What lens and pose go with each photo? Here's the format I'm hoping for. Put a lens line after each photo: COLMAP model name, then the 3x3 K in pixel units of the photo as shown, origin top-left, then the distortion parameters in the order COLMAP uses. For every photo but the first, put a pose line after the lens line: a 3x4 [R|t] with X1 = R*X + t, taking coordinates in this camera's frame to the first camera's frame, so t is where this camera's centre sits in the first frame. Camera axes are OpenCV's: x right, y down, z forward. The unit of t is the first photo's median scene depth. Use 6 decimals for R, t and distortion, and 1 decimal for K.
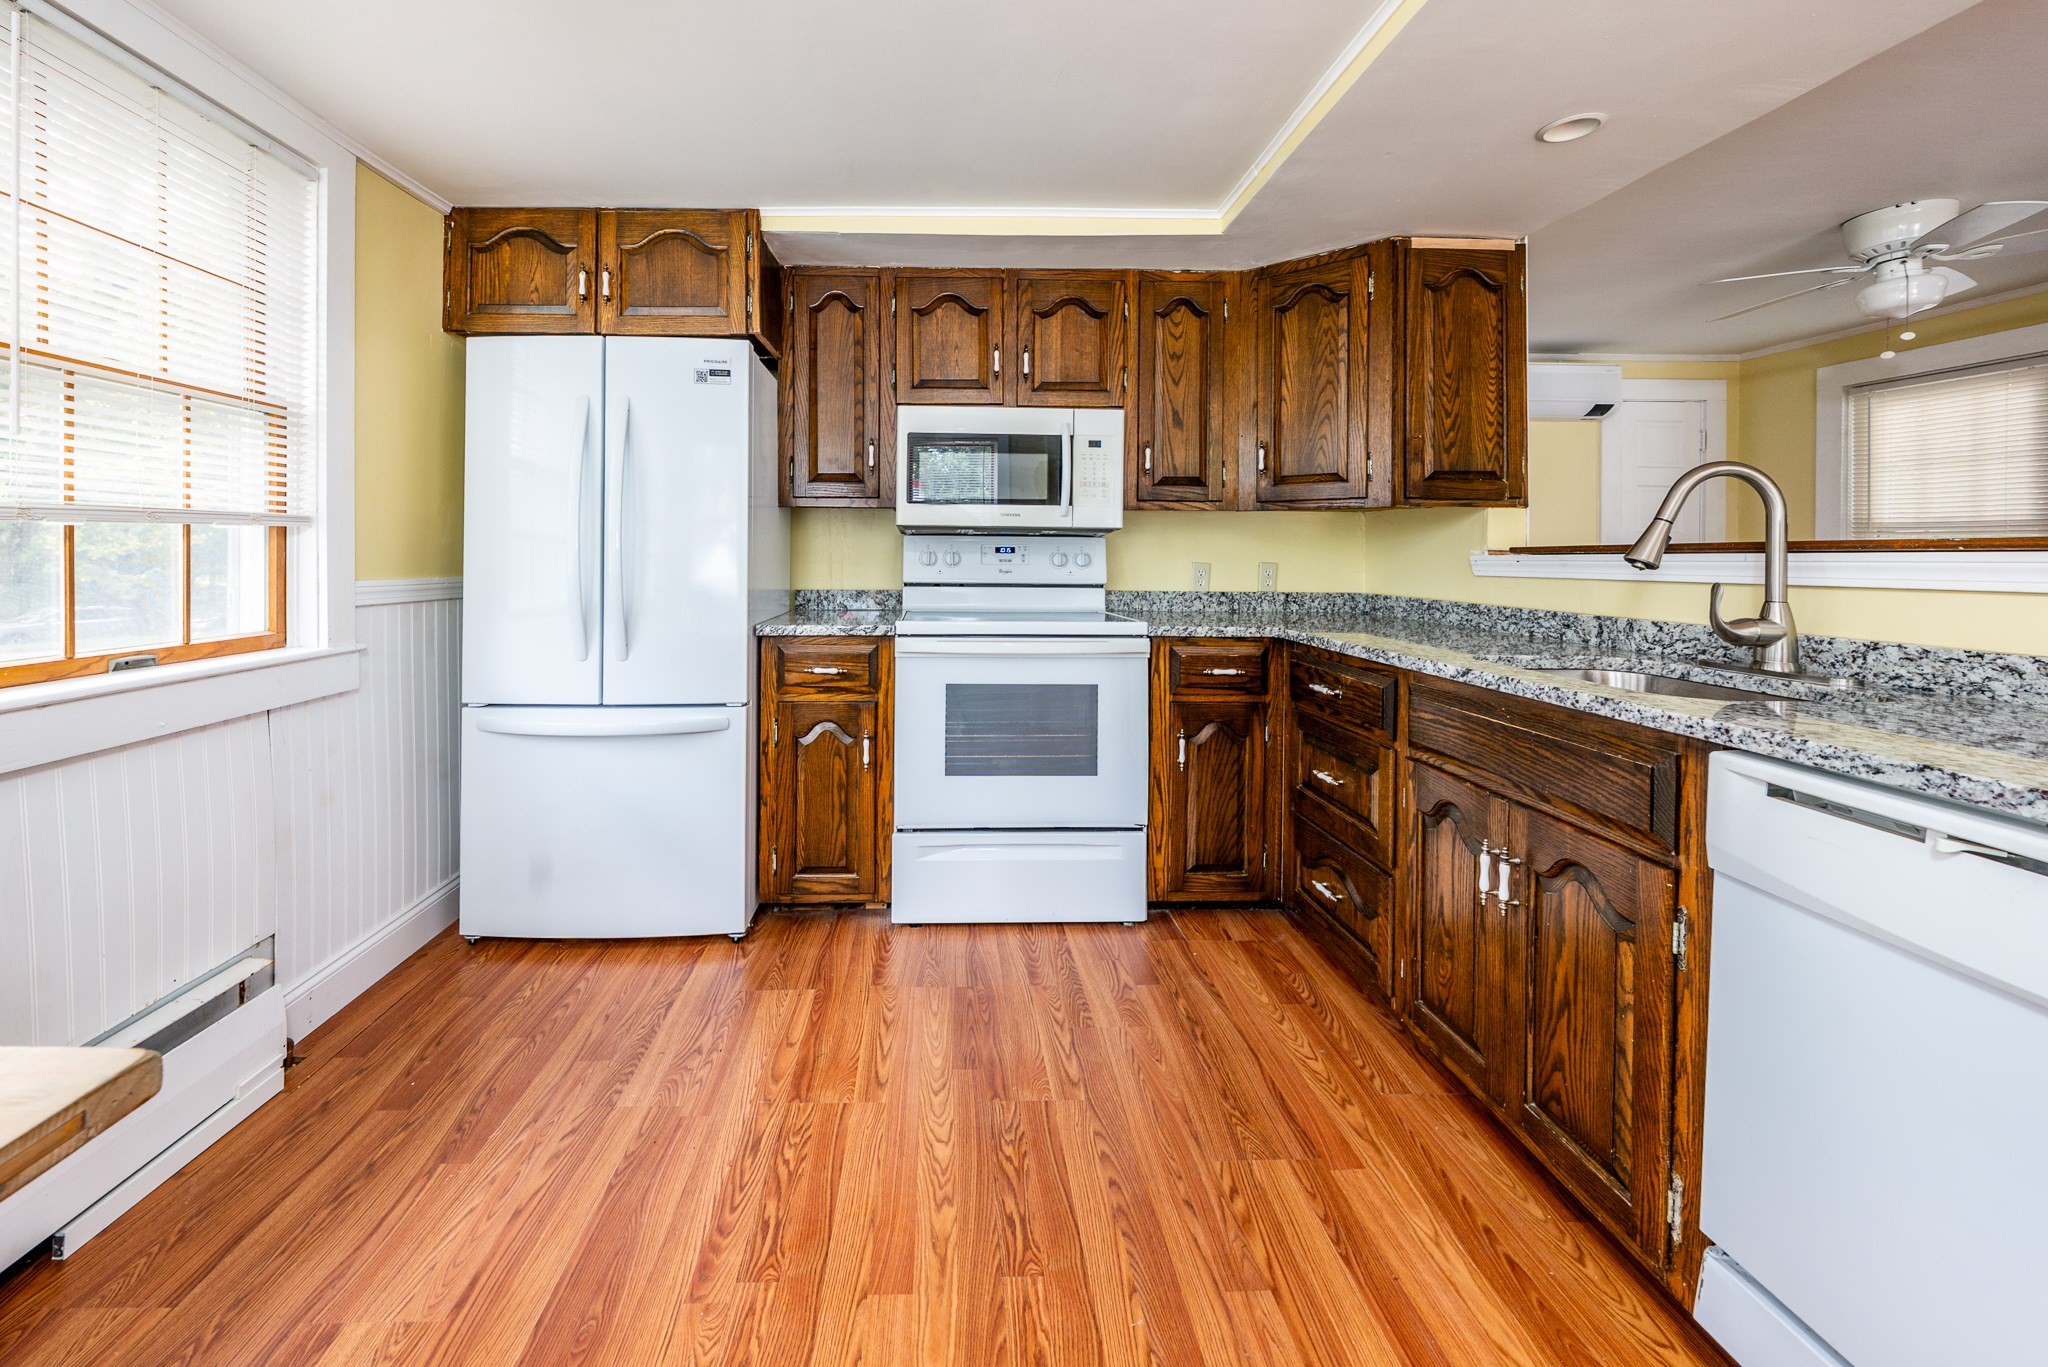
lens RADIAL K [[808.0, 0, 974.7], [0, 808.0, 561.4], [0, 0, 1]] dist [-0.007568, -0.000486]
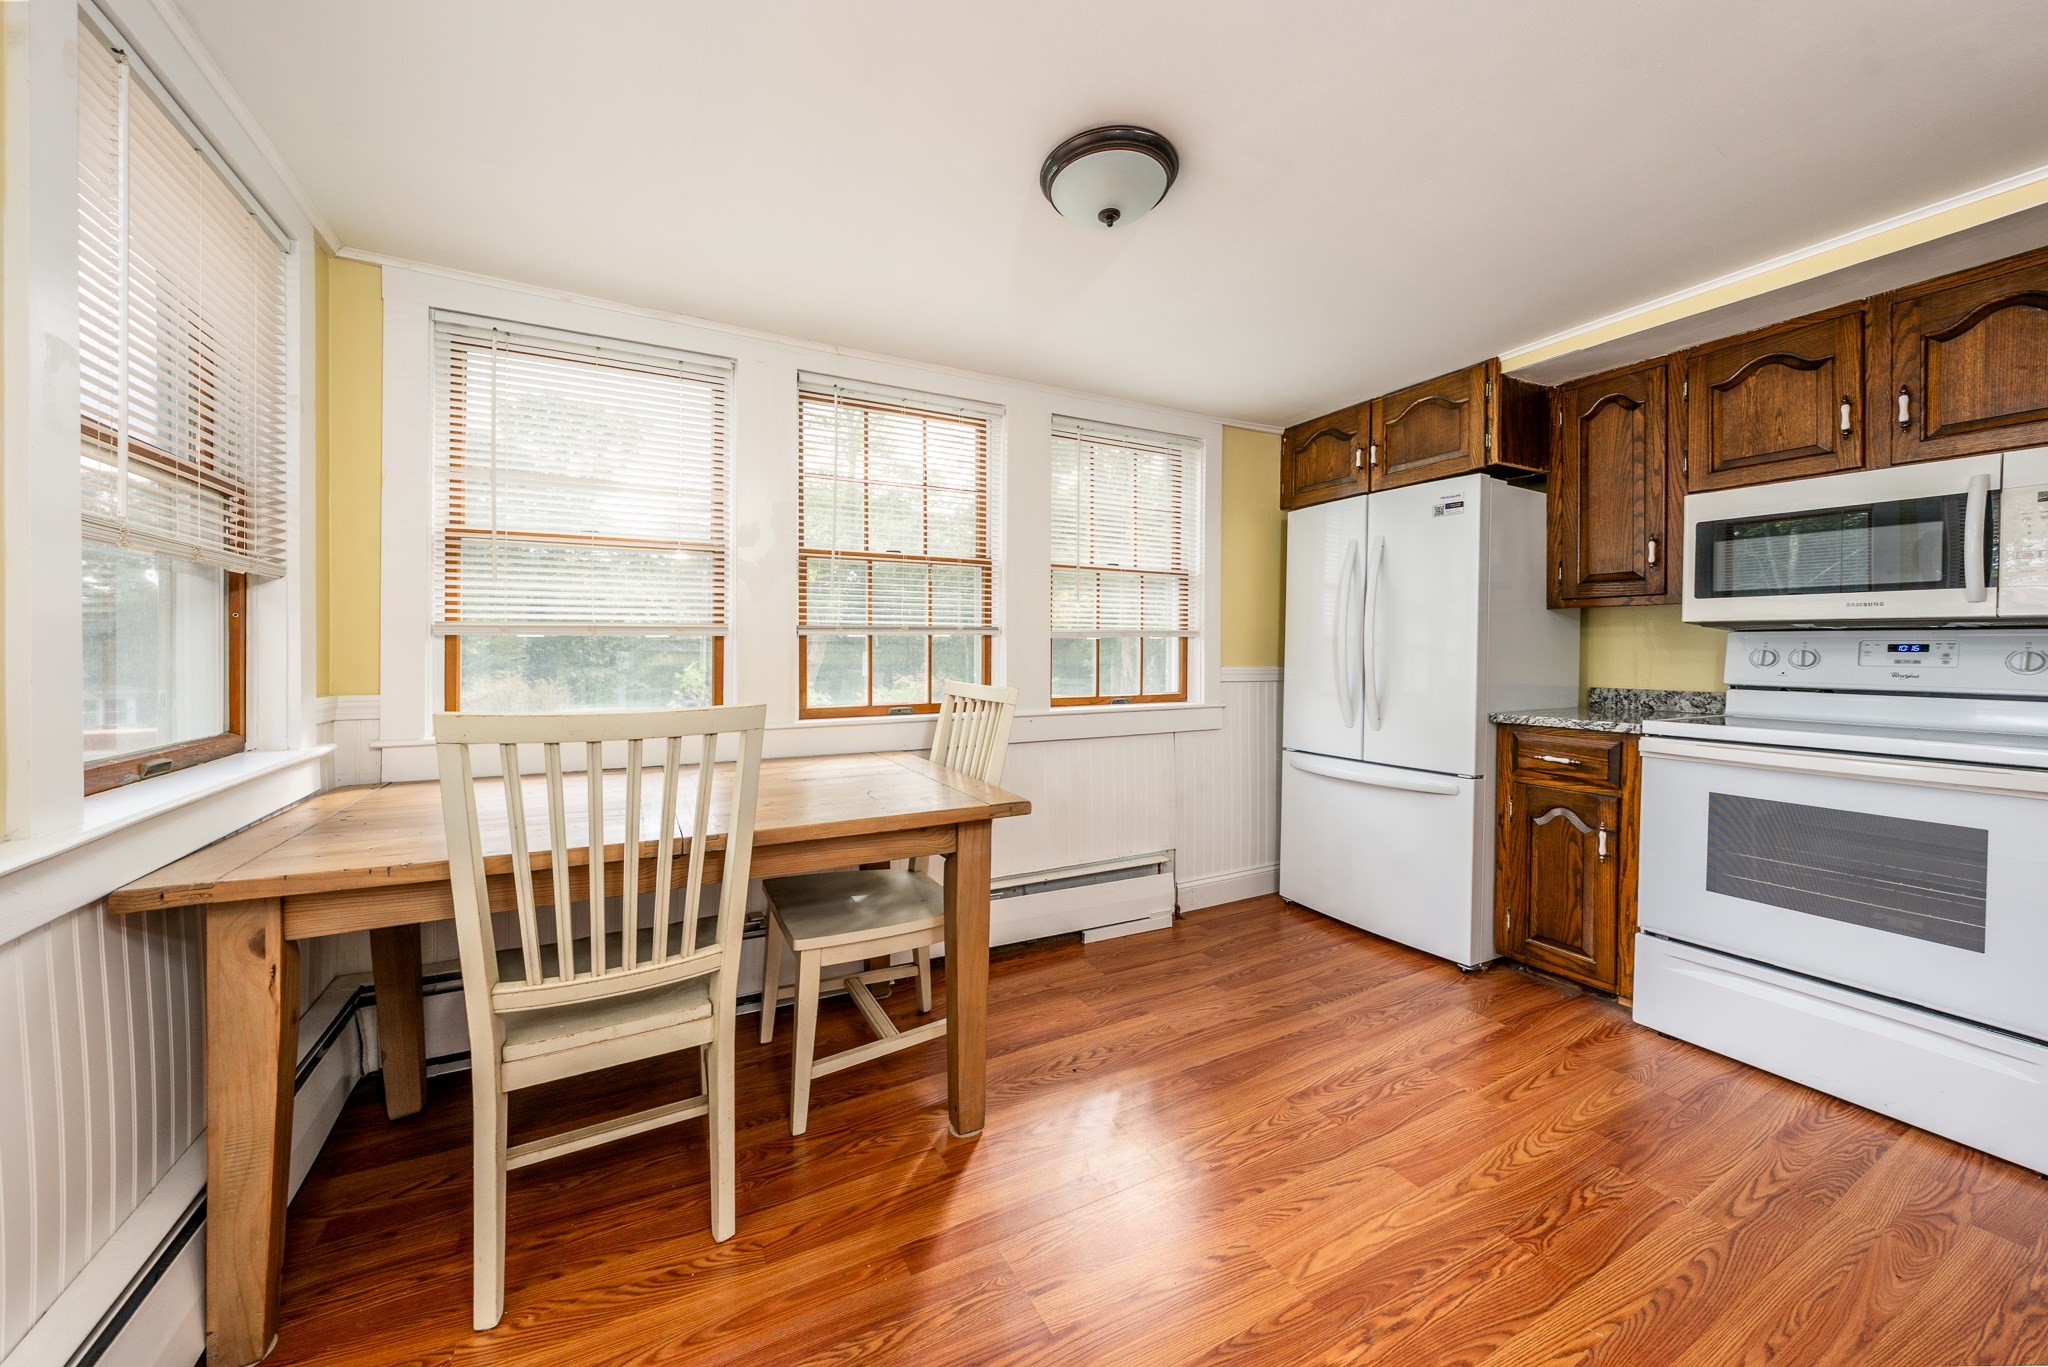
lens RADIAL K [[716.5, 0, 1016.3], [0, 716.5, 666.7], [0, 0, 1]] dist [-0.002320, -0.000705]
pose [[0.456262, 0.019454, -0.889633, 0.335092], [-0.010258, 0.999810, 0.016603, 0.001390], [0.889786, 0.001551, 0.456375, -0.088310]]
